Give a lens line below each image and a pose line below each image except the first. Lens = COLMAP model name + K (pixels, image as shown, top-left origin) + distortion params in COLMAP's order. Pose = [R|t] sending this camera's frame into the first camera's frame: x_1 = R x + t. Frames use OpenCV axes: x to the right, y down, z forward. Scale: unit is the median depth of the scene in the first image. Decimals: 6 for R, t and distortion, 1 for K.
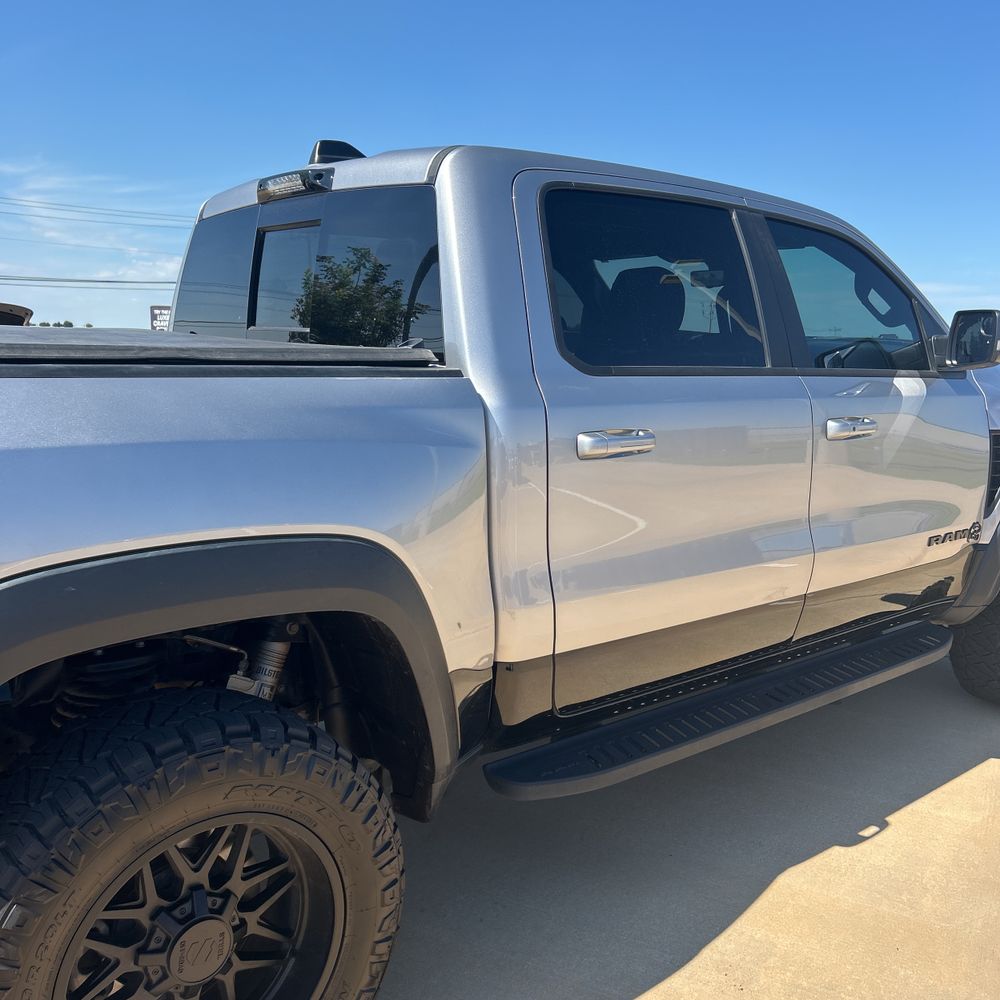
lens RADIAL K [[1010.0, 0, 507.5], [0, 1010.0, 499.3], [0, 0, 1]] dist [0.040127, -0.030509]
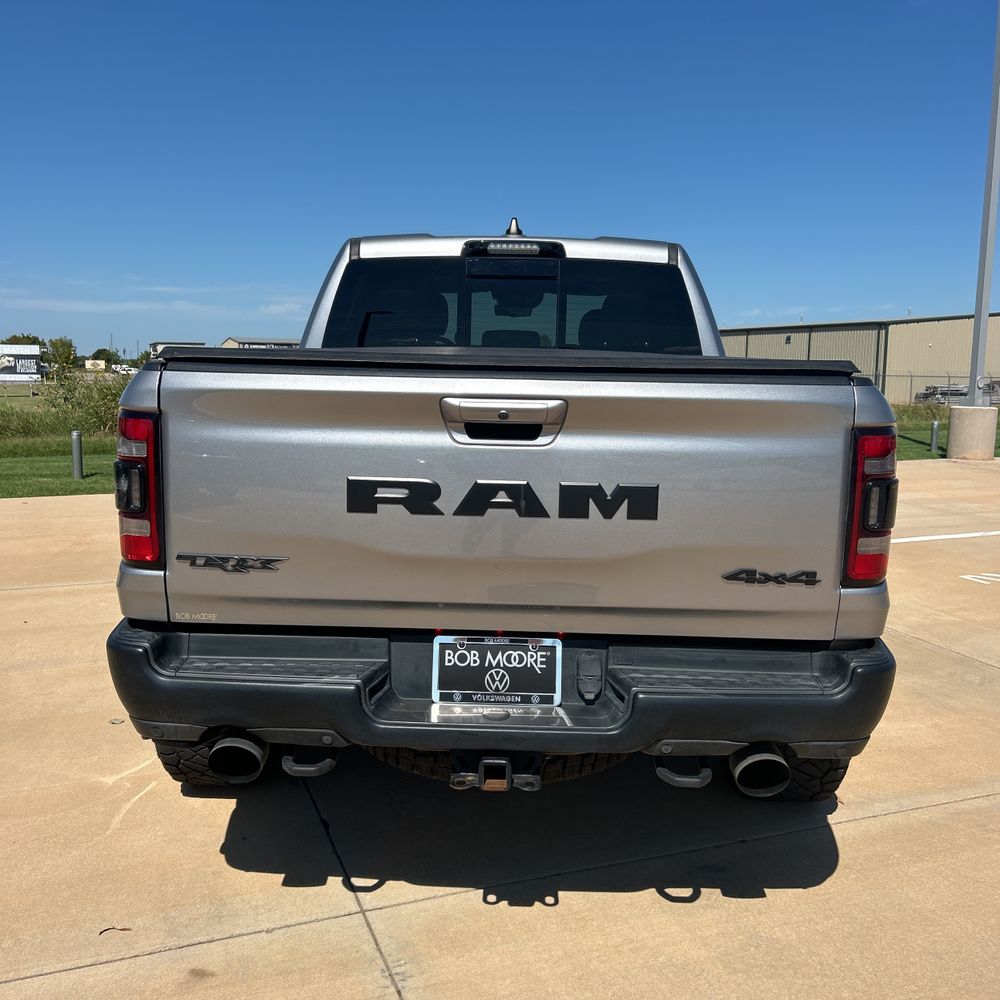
lens RADIAL K [[1000.9, 0, 499.1], [0, 1000.9, 496.6], [0, 0, 1]] dist [0.126796, -0.233543]
pose [[0.659701, -0.110799, 0.743316, -1.298885], [0.113944, 0.992384, 0.046799, -0.028828], [-0.742840, 0.053823, 0.667302, 0.077321]]
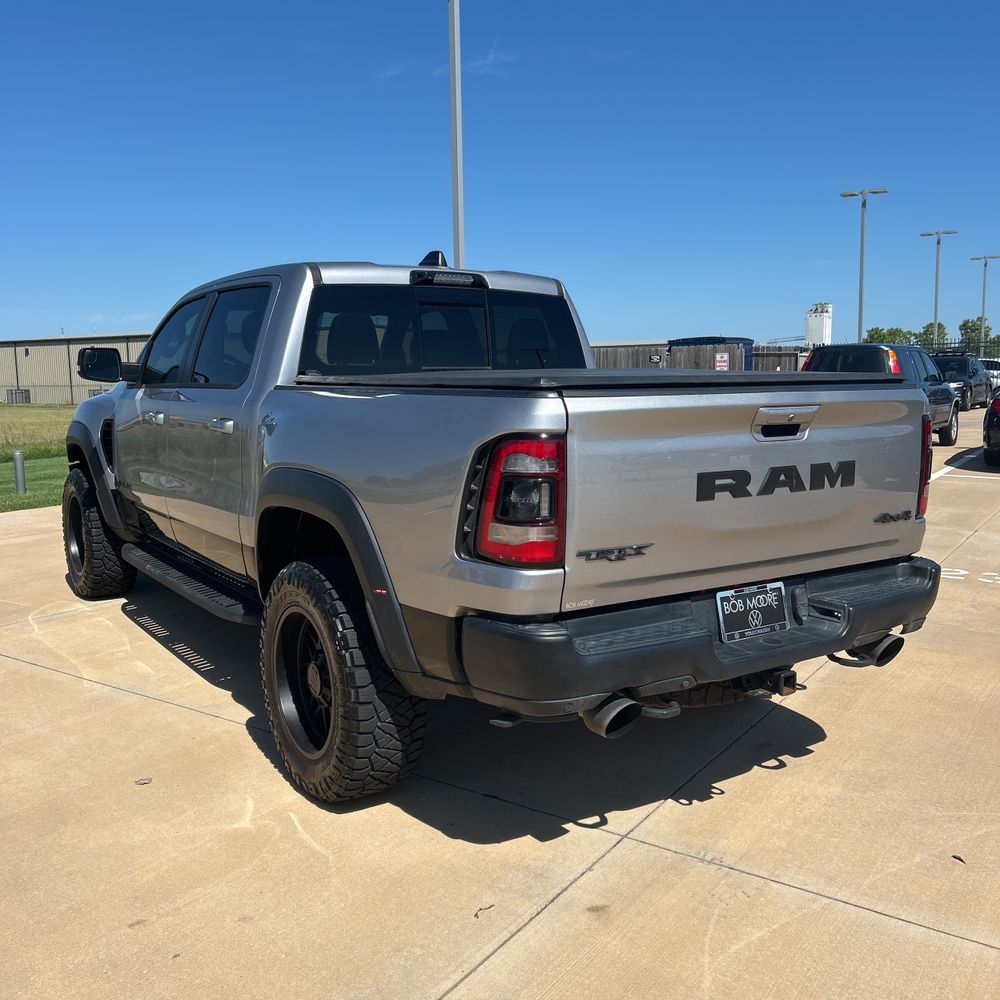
lens RADIAL K [[1000.9, 0, 499.1], [0, 1000.9, 496.6], [0, 0, 1]] dist [0.126796, -0.233543]
pose [[0.106396, -0.145774, 0.983580, -1.799399], [0.164881, 0.978087, 0.127125, -0.157537], [-0.980558, 0.148648, 0.128100, 0.751580]]
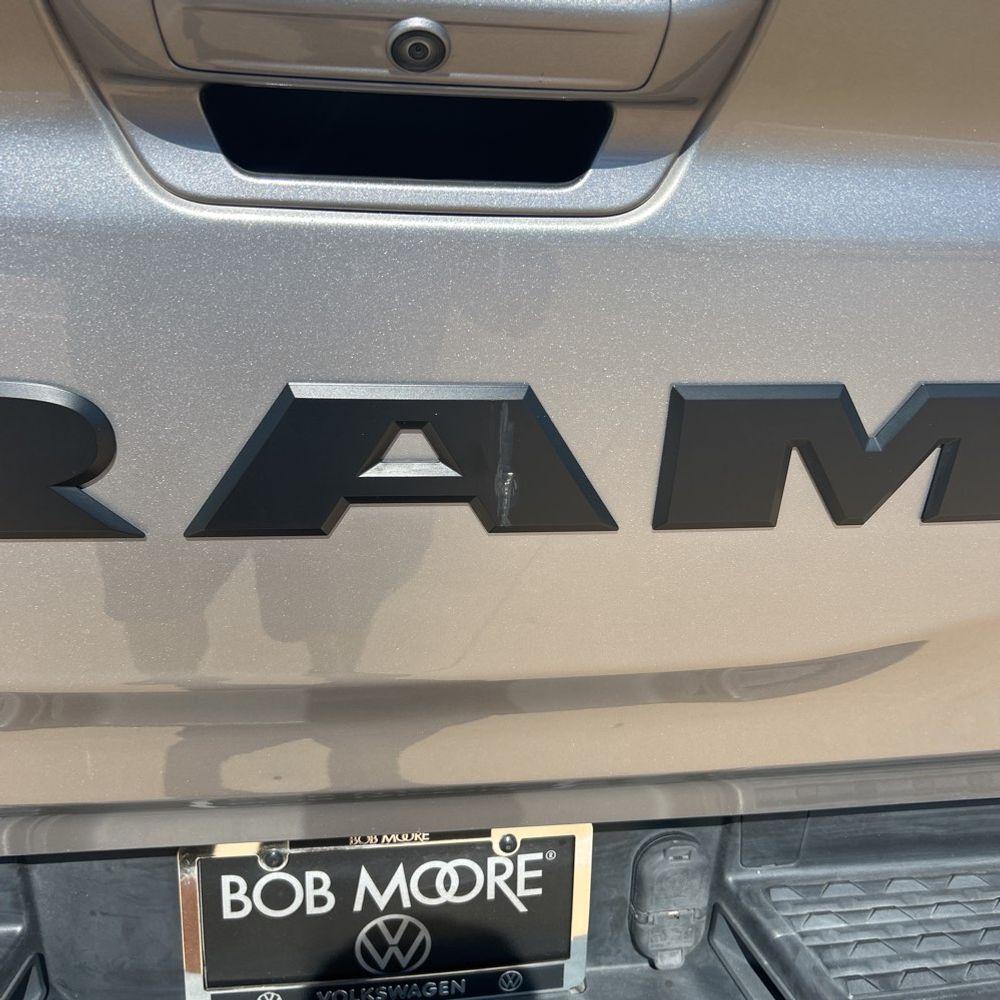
lens RADIAL K [[1010.0, 0, 507.5], [0, 1010.0, 499.3], [0, 0, 1]] dist [0.040127, -0.030509]
pose [[0.536804, -0.376974, 0.754806, -0.844767], [0.092059, 0.915459, 0.391739, -0.050686], [-0.838670, -0.140801, 0.526126, 0.487844]]
